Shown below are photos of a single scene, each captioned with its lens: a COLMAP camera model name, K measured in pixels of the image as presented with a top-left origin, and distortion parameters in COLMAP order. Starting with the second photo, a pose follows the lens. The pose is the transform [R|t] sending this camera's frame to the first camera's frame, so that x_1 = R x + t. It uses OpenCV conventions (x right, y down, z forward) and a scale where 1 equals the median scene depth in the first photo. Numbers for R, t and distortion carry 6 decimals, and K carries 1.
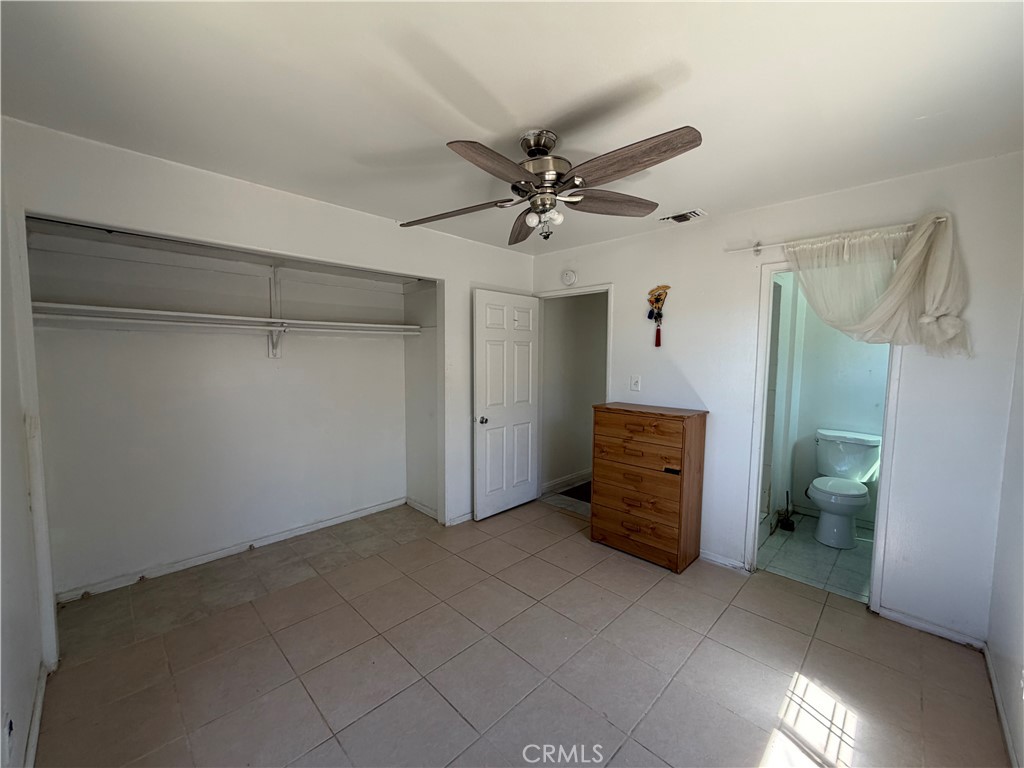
lens RADIAL K [[407.8, 0, 509.8], [0, 407.8, 384.9], [0, 0, 1]] dist [0.000626, -0.000043]
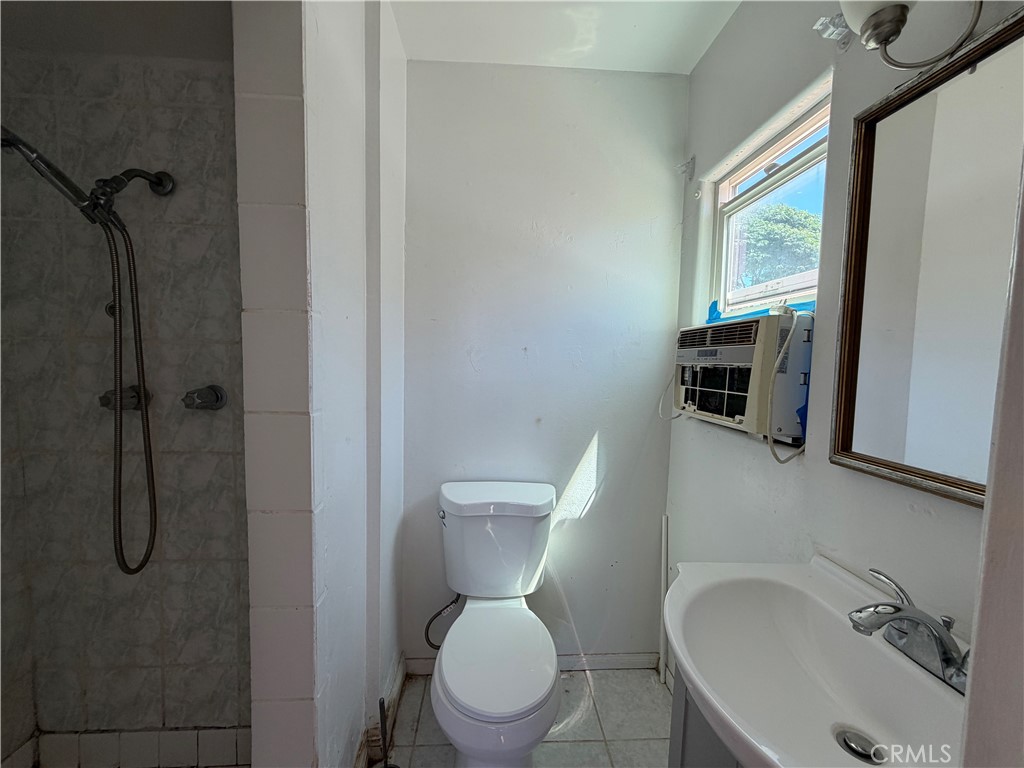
lens RADIAL K [[407.8, 0, 509.8], [0, 407.8, 384.9], [0, 0, 1]] dist [0.000626, -0.000043]
pose [[0.675882, -0.044798, 0.735647, 0.521633], [0.046108, 0.998766, 0.018459, -0.000567], [-0.735566, 0.021443, 0.677114, 0.694588]]
